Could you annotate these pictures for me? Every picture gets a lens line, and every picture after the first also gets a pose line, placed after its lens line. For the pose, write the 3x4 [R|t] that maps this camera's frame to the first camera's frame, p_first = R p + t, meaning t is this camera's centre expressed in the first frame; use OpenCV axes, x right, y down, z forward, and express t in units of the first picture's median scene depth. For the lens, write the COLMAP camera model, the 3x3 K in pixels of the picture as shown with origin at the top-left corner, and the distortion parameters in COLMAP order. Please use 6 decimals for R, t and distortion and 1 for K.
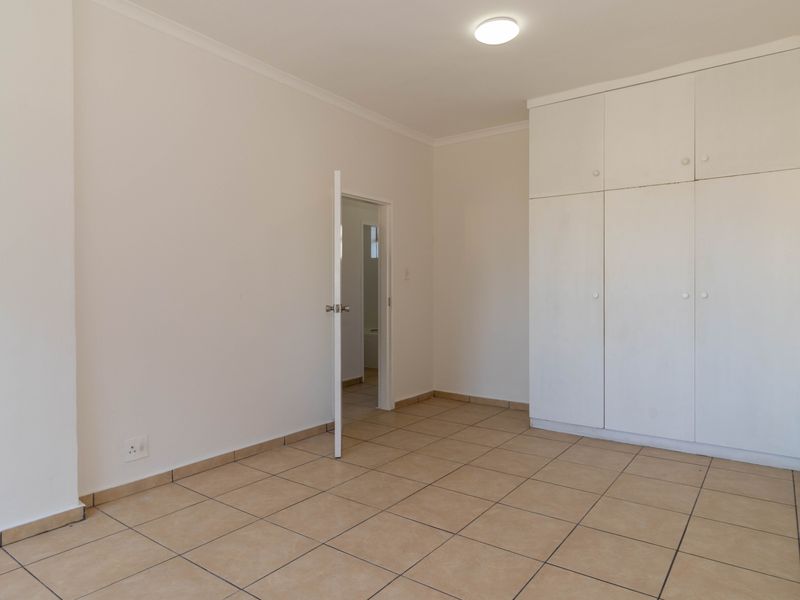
lens RADIAL K [[513.2, 0, 401.2], [0, 513.2, 297.4], [0, 0, 1]] dist [0.012395, 0.003736]
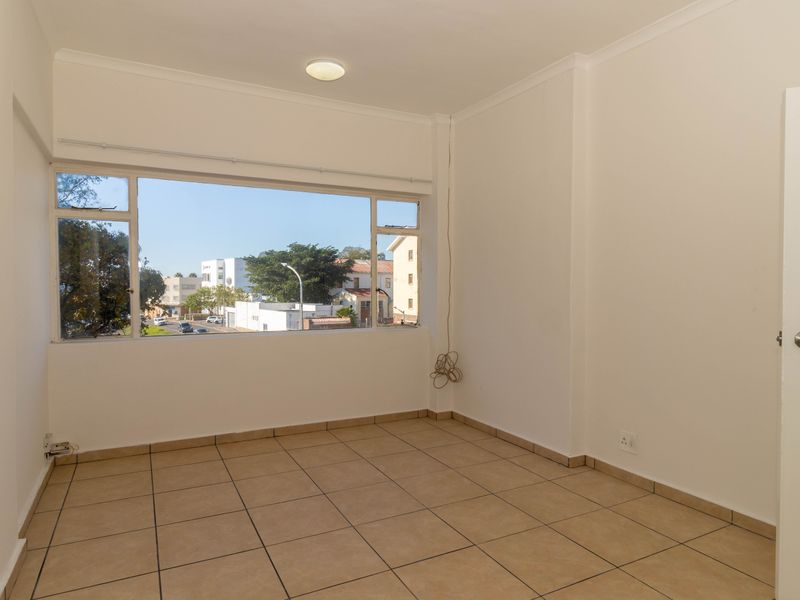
lens RADIAL K [[513.2, 0, 405.0], [0, 513.2, 299.9], [0, 0, 1]] dist [0.012395, 0.003736]
pose [[-0.434420, 0.029489, -0.900227, 0.665110], [-0.006990, 0.999323, 0.036108, -0.043276], [0.900683, 0.021979, -0.433920, 1.045742]]
